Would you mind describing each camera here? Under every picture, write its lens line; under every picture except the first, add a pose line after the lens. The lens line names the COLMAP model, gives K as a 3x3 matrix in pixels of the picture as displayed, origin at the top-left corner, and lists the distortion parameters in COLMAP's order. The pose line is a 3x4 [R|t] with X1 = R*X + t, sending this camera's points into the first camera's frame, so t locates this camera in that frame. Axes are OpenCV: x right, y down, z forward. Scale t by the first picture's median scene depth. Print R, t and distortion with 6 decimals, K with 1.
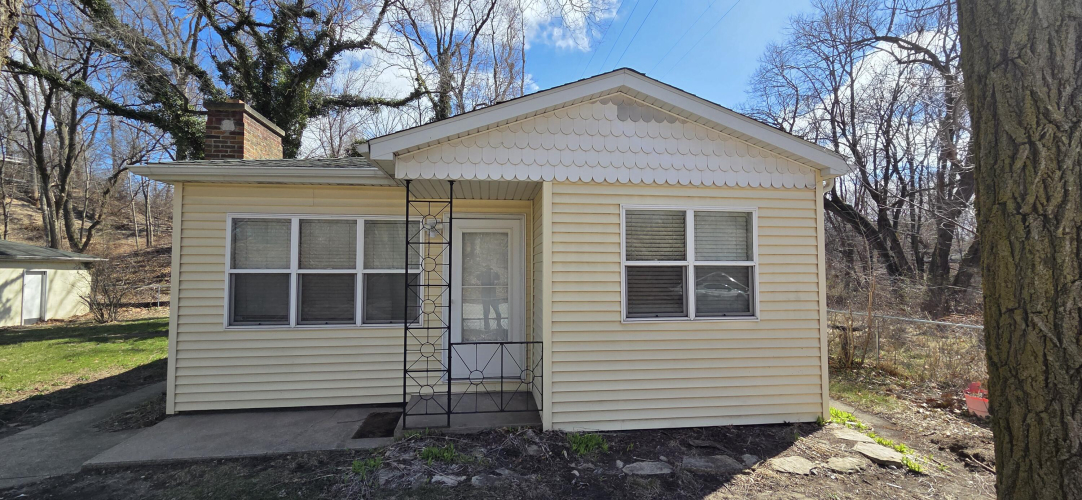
lens RADIAL K [[448.3, 0, 543.2], [0, 448.3, 255.7], [0, 0, 1]] dist [0.006117, -0.000121]
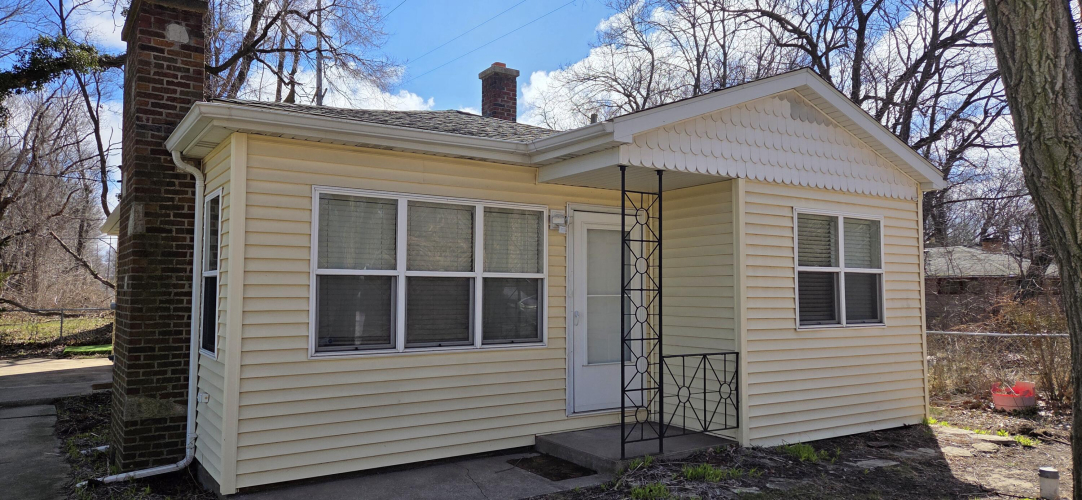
lens RADIAL K [[717.4, 0, 539.8], [0, 717.4, 257.0], [0, 0, 1]] dist [0.049423, -0.005614]
pose [[0.894863, 0.022848, 0.445755, -0.974864], [-0.018108, 0.999725, -0.014891, 0.024358], [-0.445973, 0.005254, 0.895031, -0.133487]]
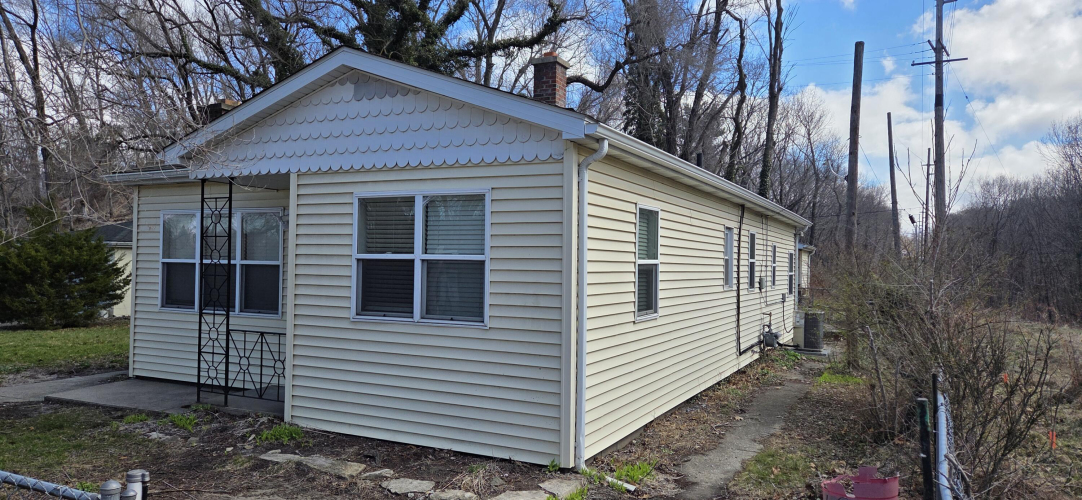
lens RADIAL K [[717.4, 0, 542.3], [0, 717.4, 239.9], [0, 0, 1]] dist [0.049423, -0.005614]
pose [[0.831648, -0.006119, -0.555270, 1.288825], [0.014514, 0.999837, 0.010720, -0.026450], [0.555114, -0.016974, 0.831601, -0.018753]]
